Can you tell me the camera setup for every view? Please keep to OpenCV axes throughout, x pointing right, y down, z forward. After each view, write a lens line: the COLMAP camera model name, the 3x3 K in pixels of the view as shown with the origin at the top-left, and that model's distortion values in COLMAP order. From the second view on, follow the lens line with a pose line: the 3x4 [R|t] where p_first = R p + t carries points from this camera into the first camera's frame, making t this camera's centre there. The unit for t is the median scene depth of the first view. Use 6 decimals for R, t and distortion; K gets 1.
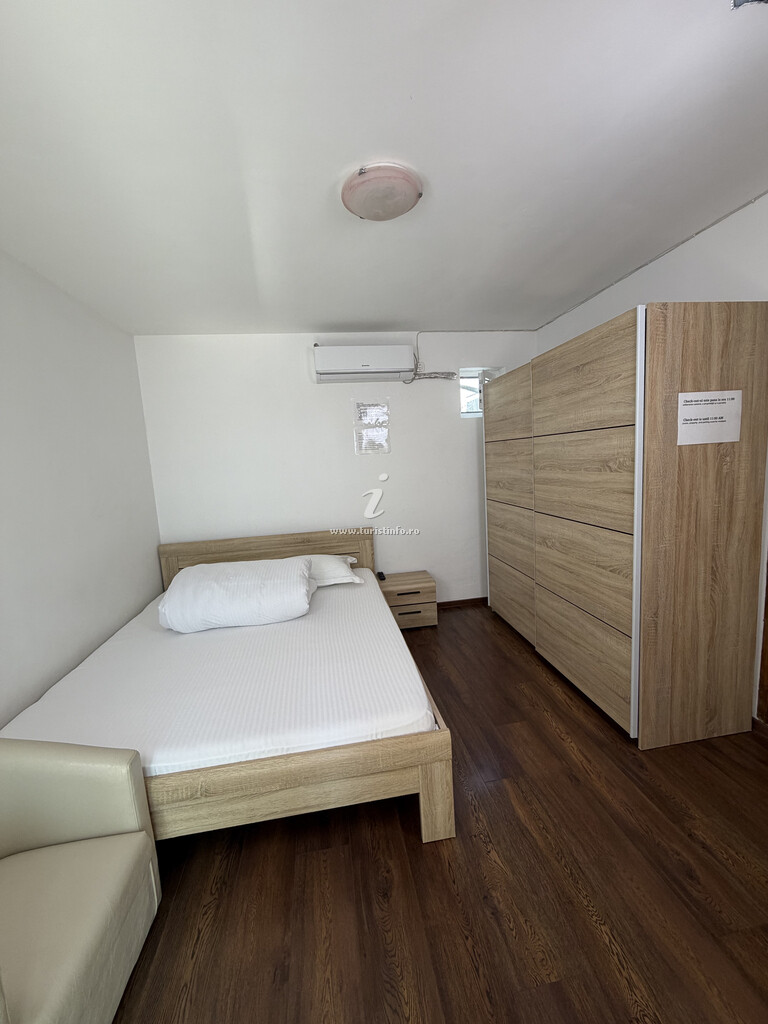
lens RADIAL K [[404.5, 0, 383.4], [0, 404.5, 512.0], [0, 0, 1]] dist [-0.000384, -0.000070]
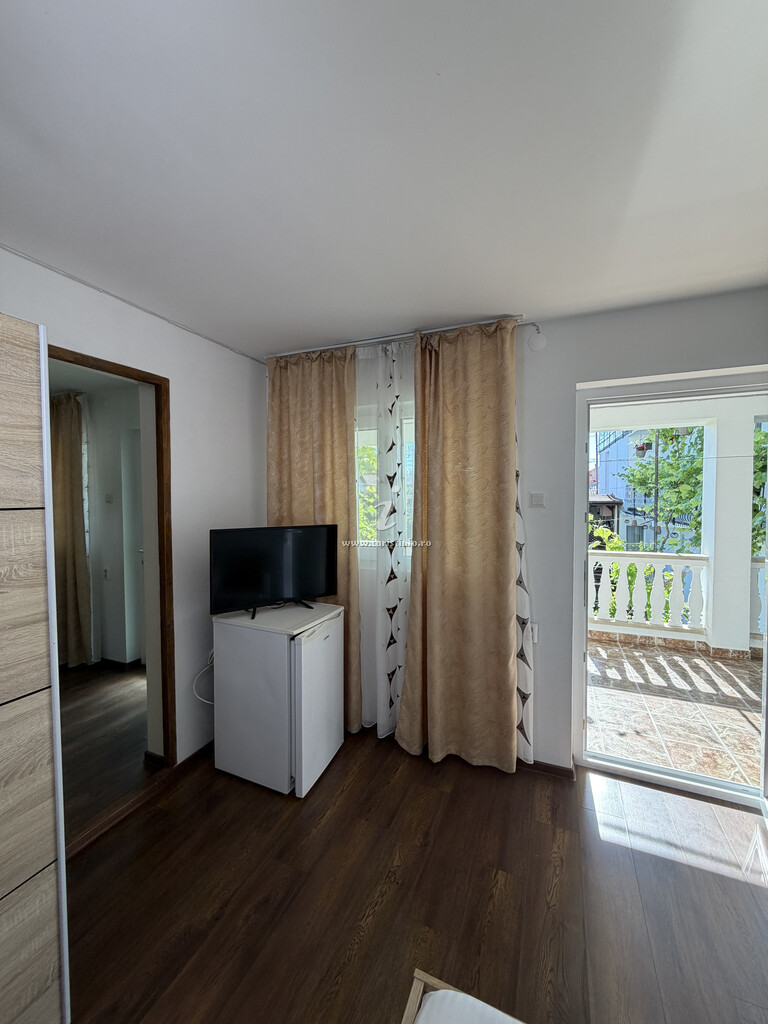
lens RADIAL K [[404.5, 0, 383.9], [0, 404.5, 510.6], [0, 0, 1]] dist [-0.000384, -0.000070]
pose [[-0.841221, 0.041392, 0.539105, -0.176363], [0.119844, 0.986539, 0.111258, -0.267973], [-0.527243, 0.158201, -0.834858, 1.521869]]
